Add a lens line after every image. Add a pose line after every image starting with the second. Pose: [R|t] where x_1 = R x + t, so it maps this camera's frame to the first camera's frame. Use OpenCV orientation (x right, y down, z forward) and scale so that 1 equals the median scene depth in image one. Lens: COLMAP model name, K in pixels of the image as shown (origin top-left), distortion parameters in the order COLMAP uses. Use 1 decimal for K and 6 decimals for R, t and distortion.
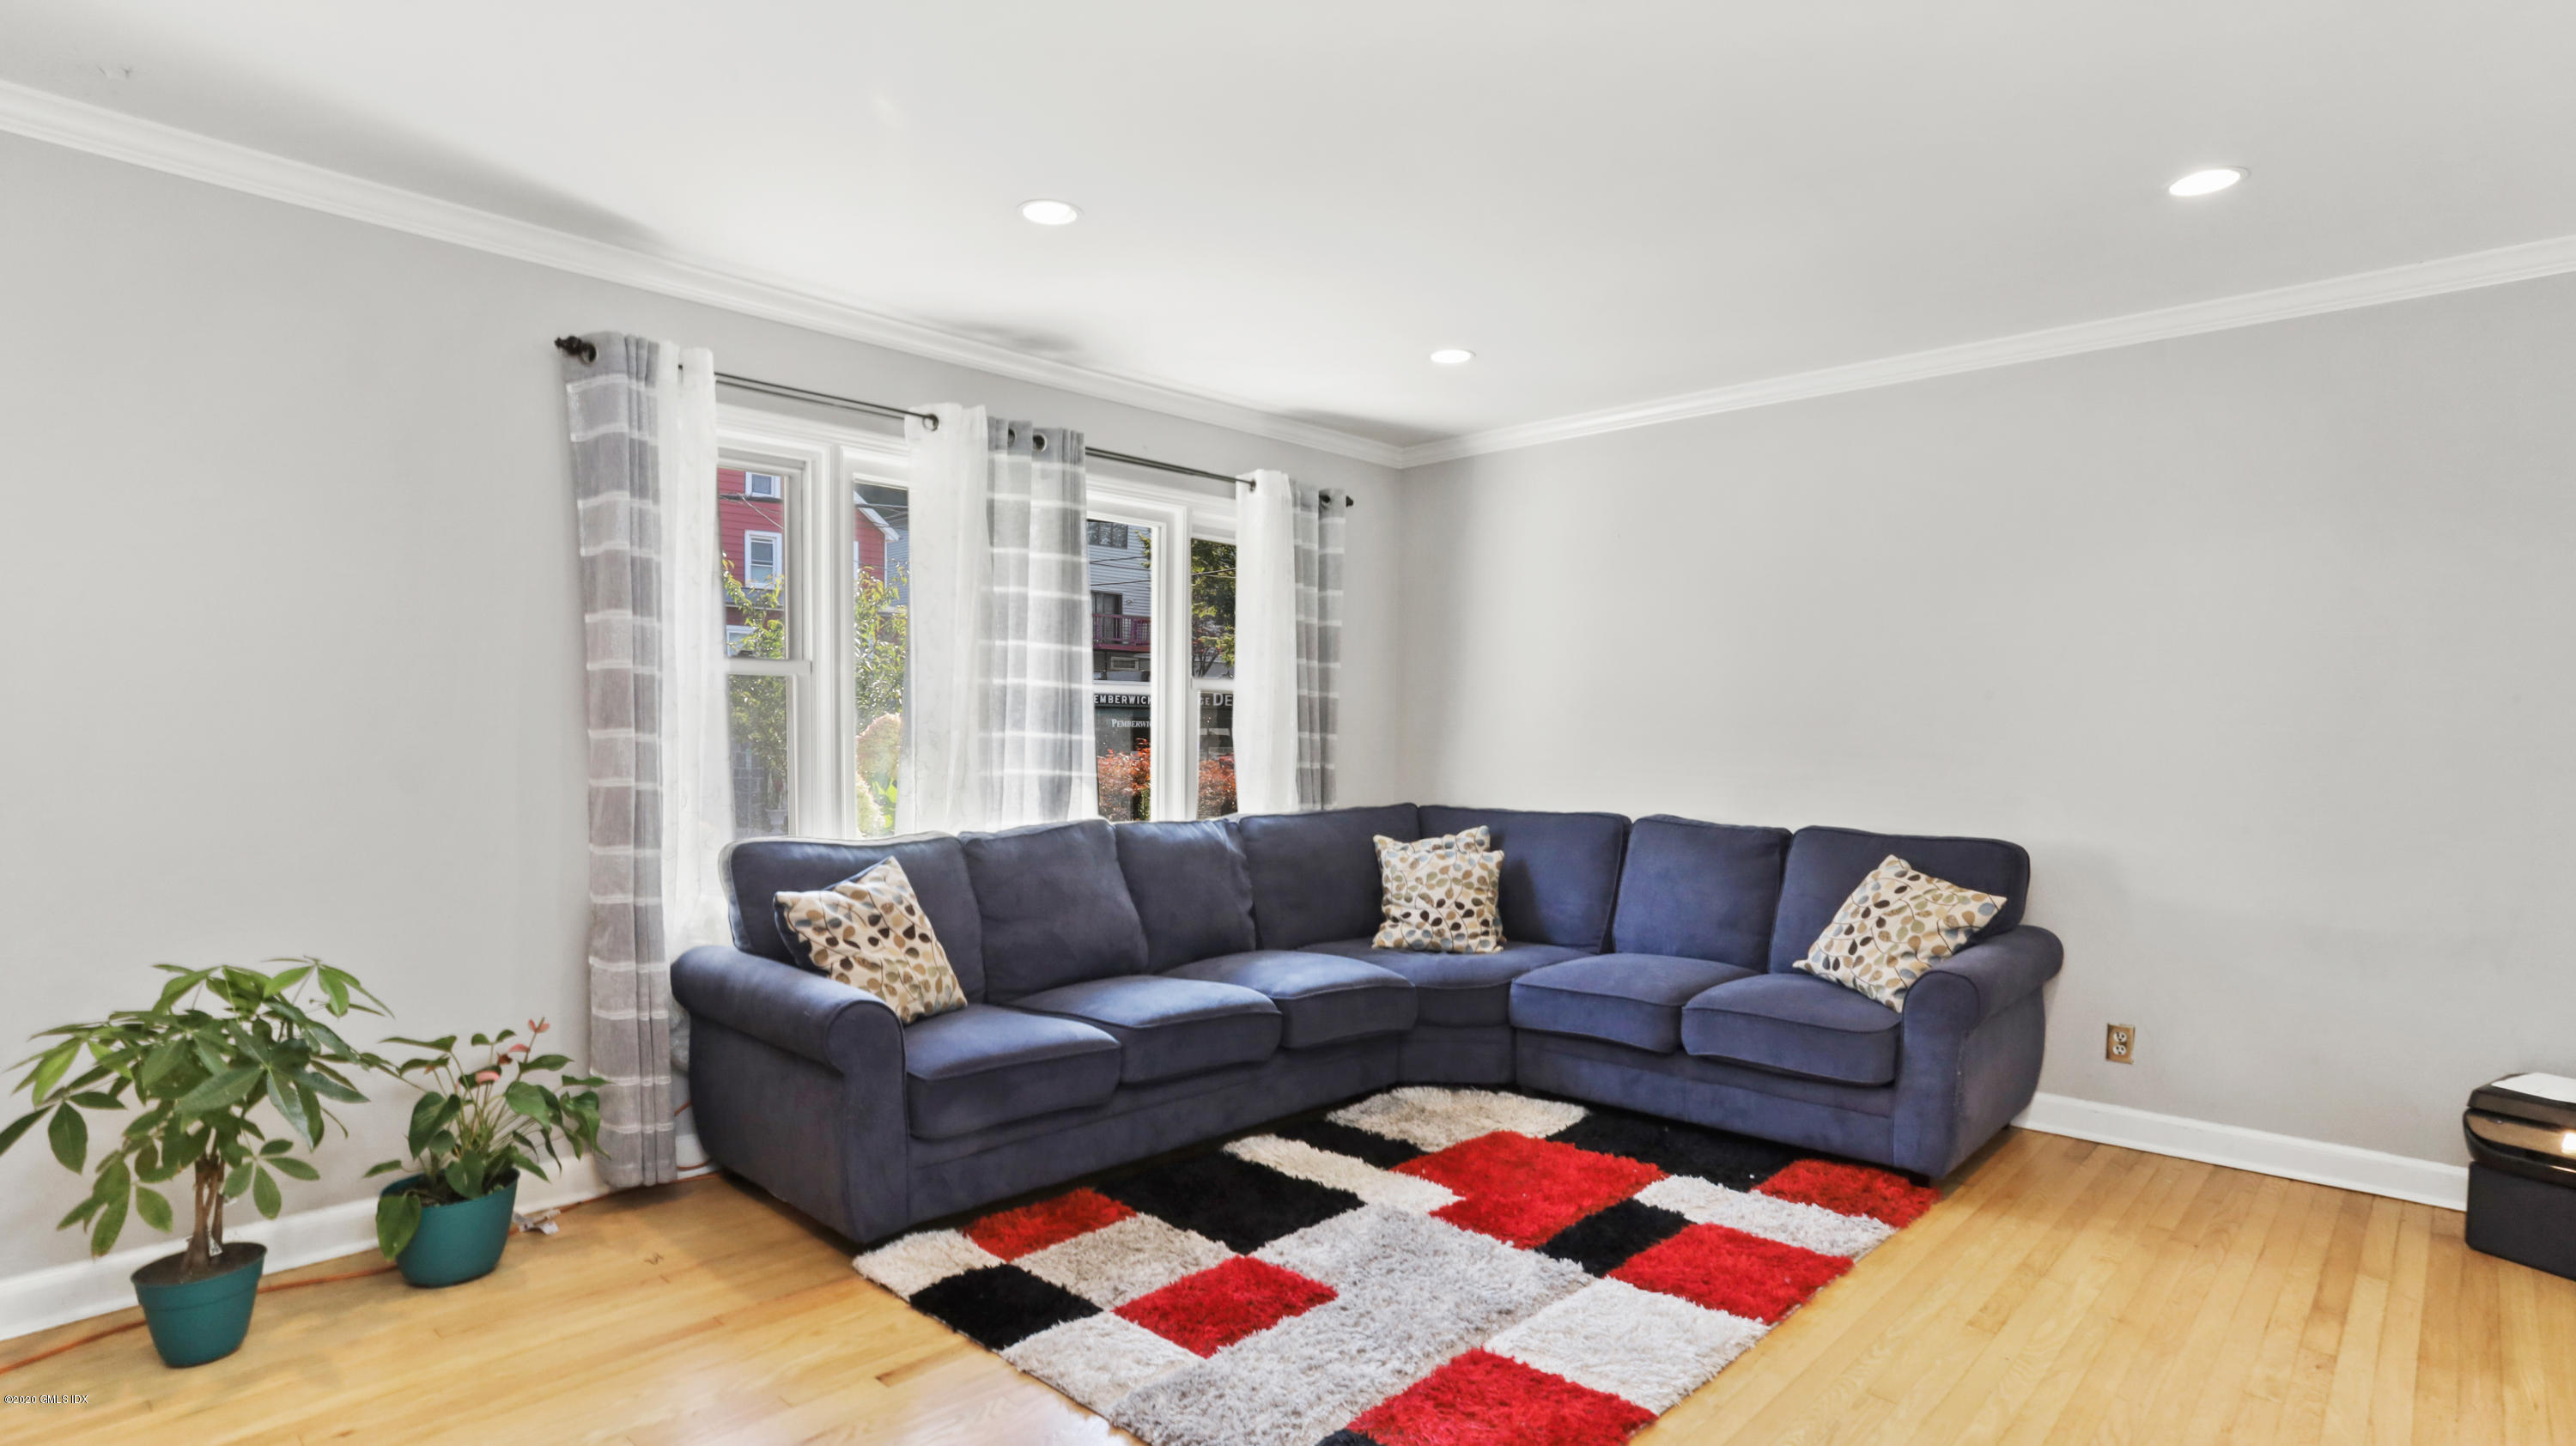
lens RADIAL K [[1301.1, 0, 1278.4], [0, 1301.1, 809.9], [0, 0, 1]] dist [-0.028163, 0.021534]
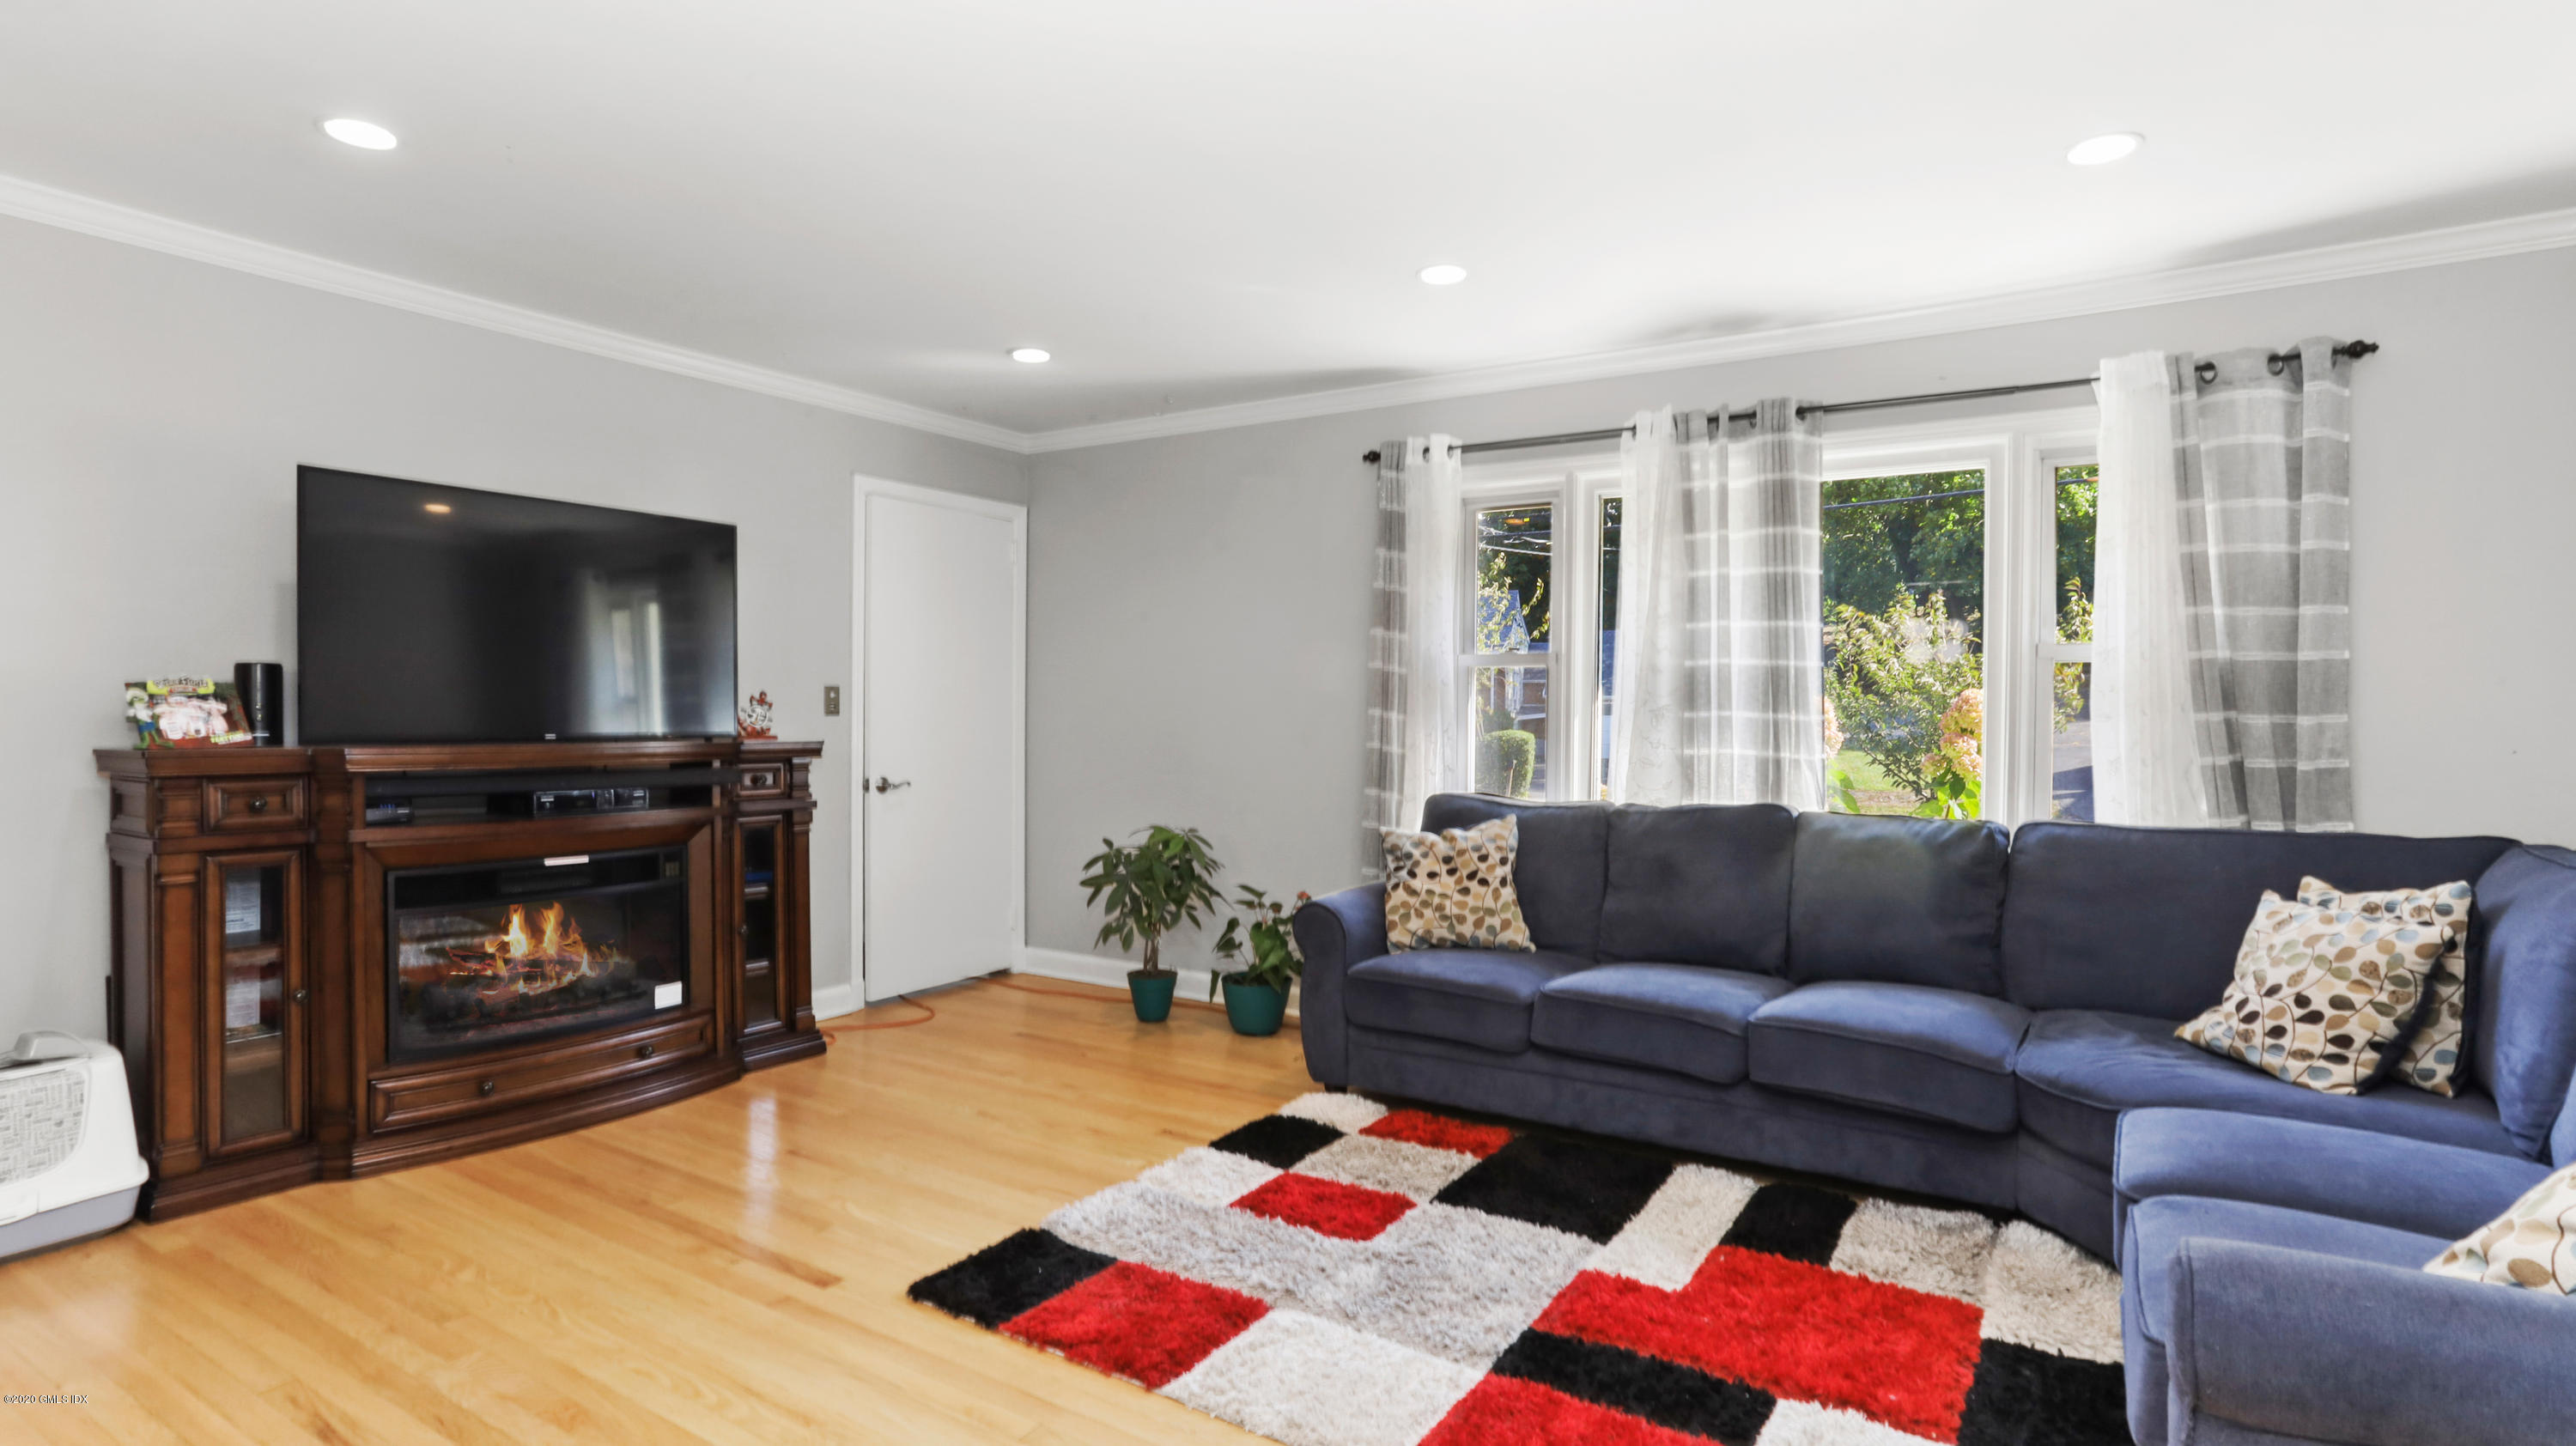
lens RADIAL K [[1301.1, 0, 1288.3], [0, 1301.1, 706.1], [0, 0, 1]] dist [-0.028163, 0.021534]
pose [[0.183029, -0.004792, -0.983096, 0.814111], [-0.057956, 0.998196, -0.015656, -0.032061], [0.981398, 0.059841, 0.182421, 0.548763]]
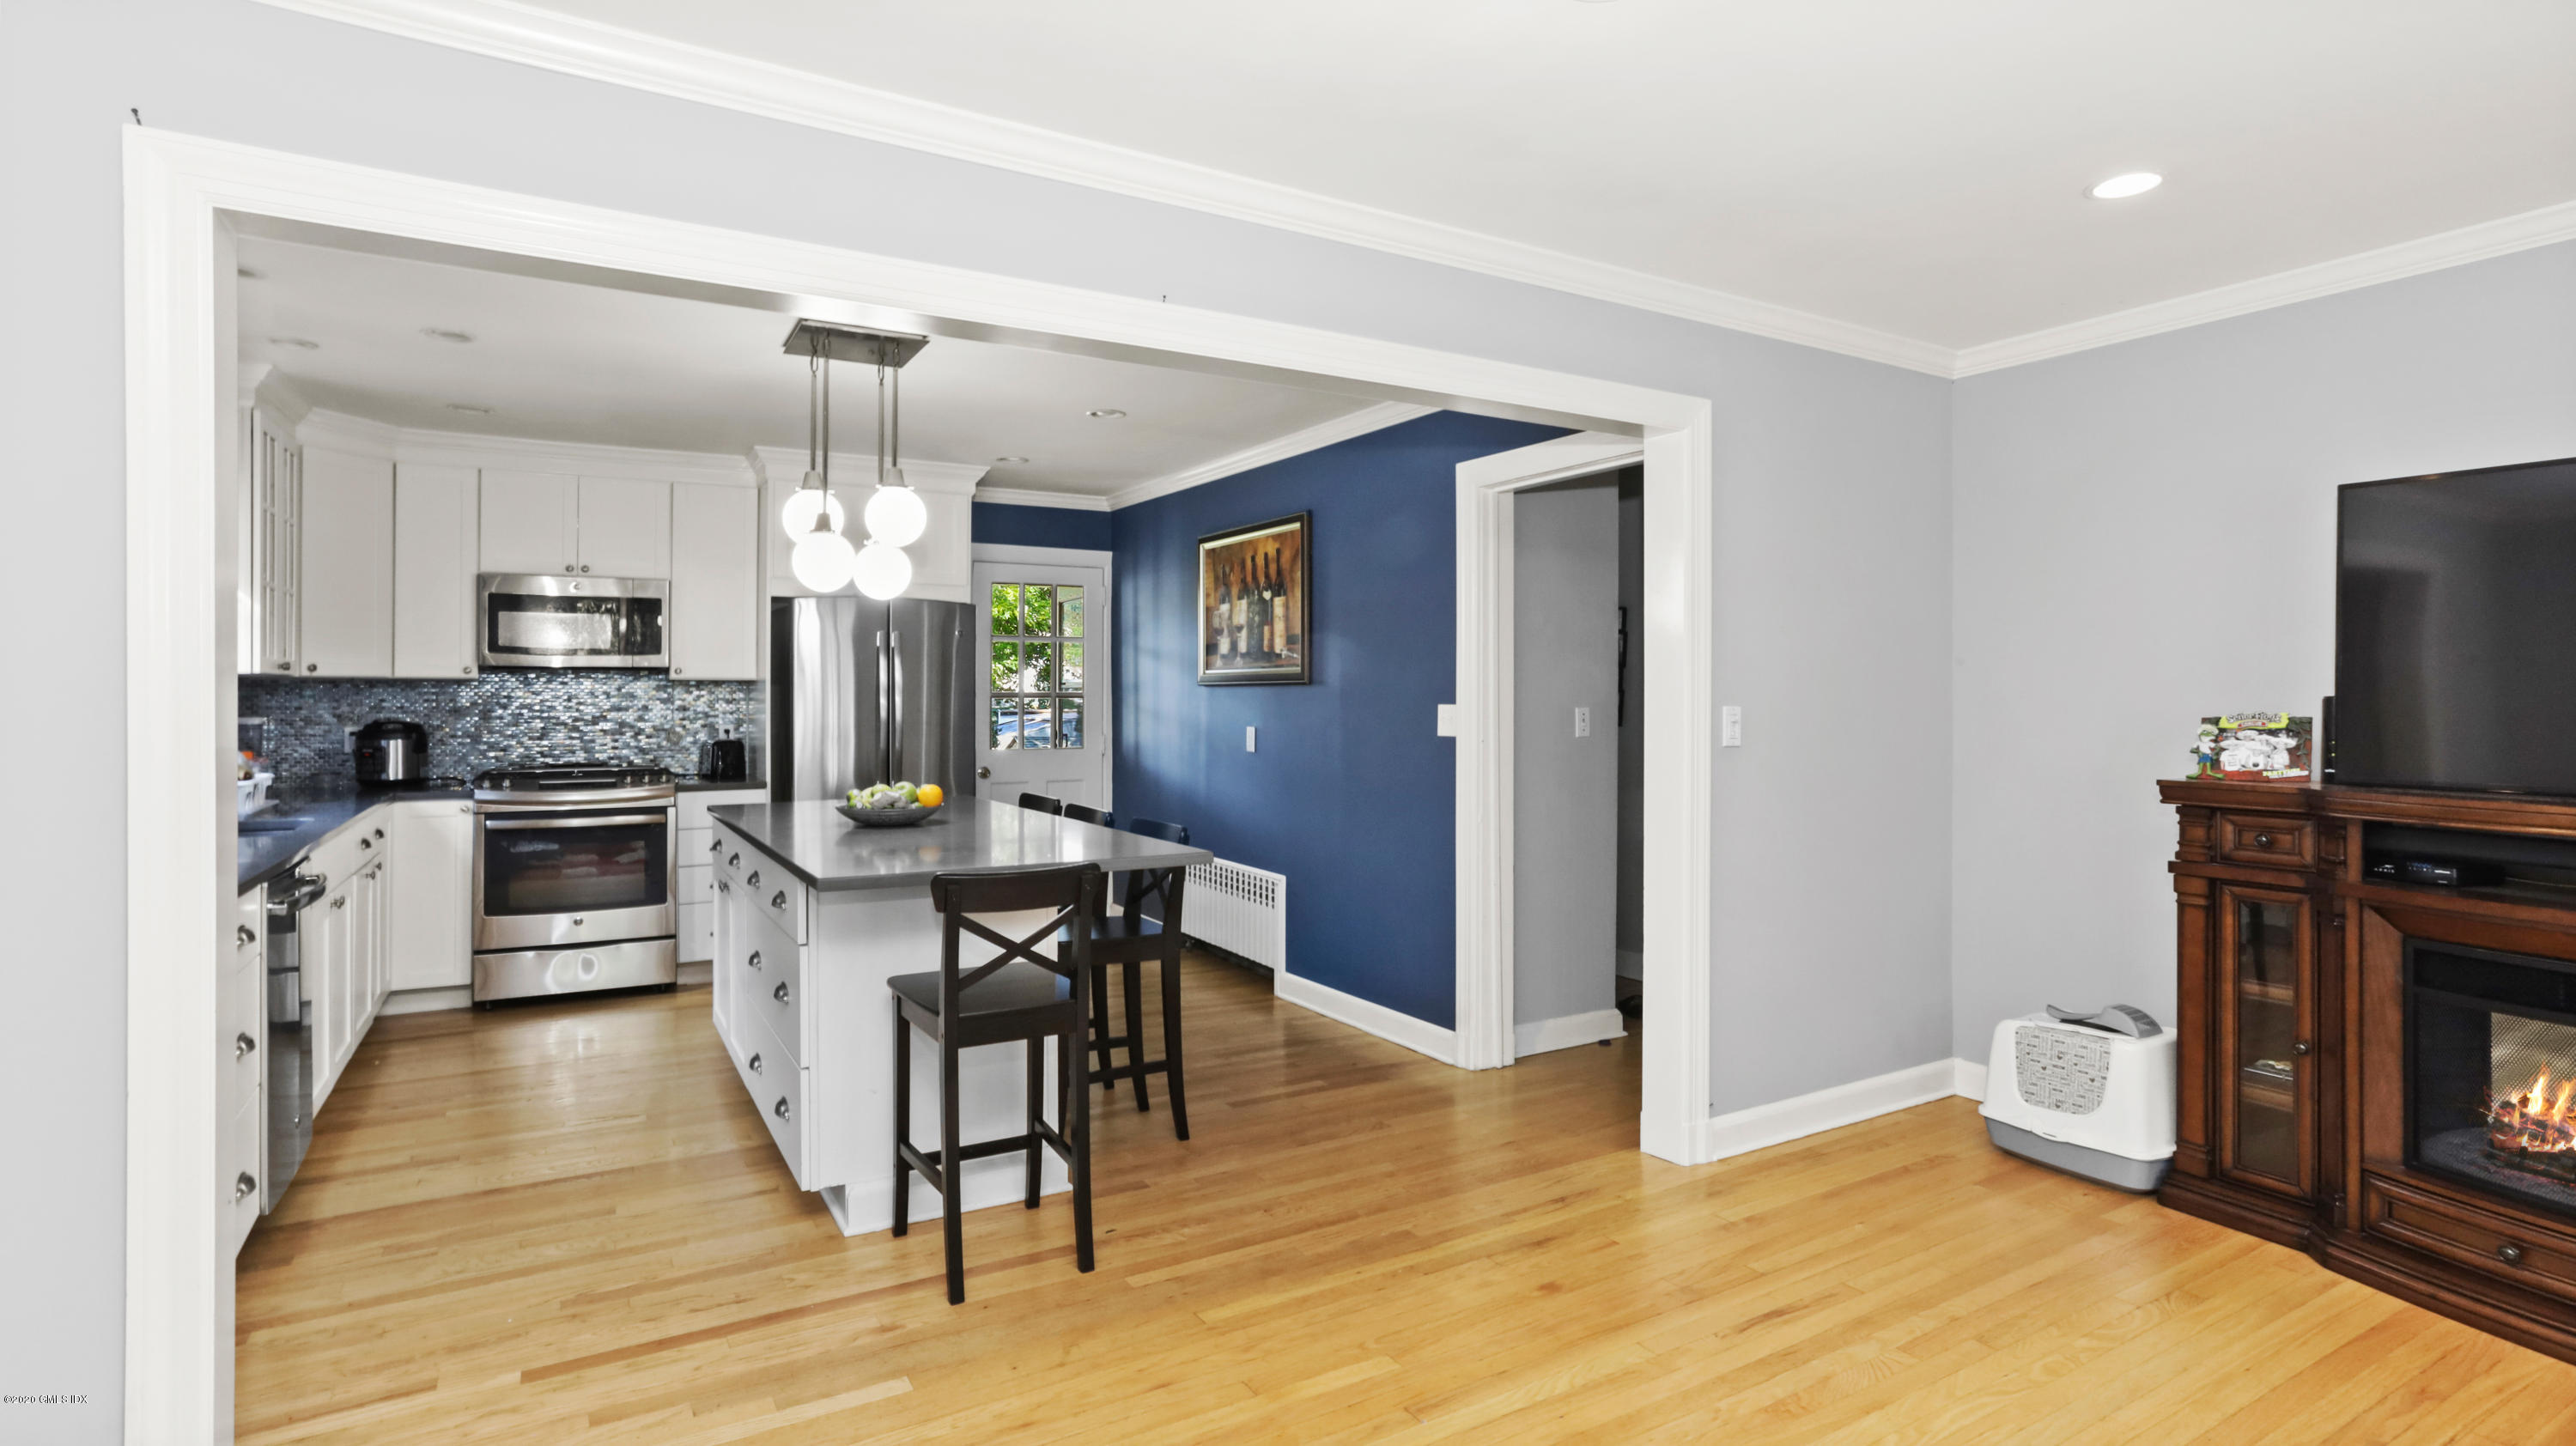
lens RADIAL K [[1301.1, 0, 1311.8], [0, 1301.1, 700.6], [0, 0, 1]] dist [-0.028163, 0.021534]
pose [[-0.960624, -0.007800, 0.277742, 0.211385], [0.008670, 0.998278, 0.058021, -0.087994], [-0.277717, 0.058144, -0.958902, 1.021076]]
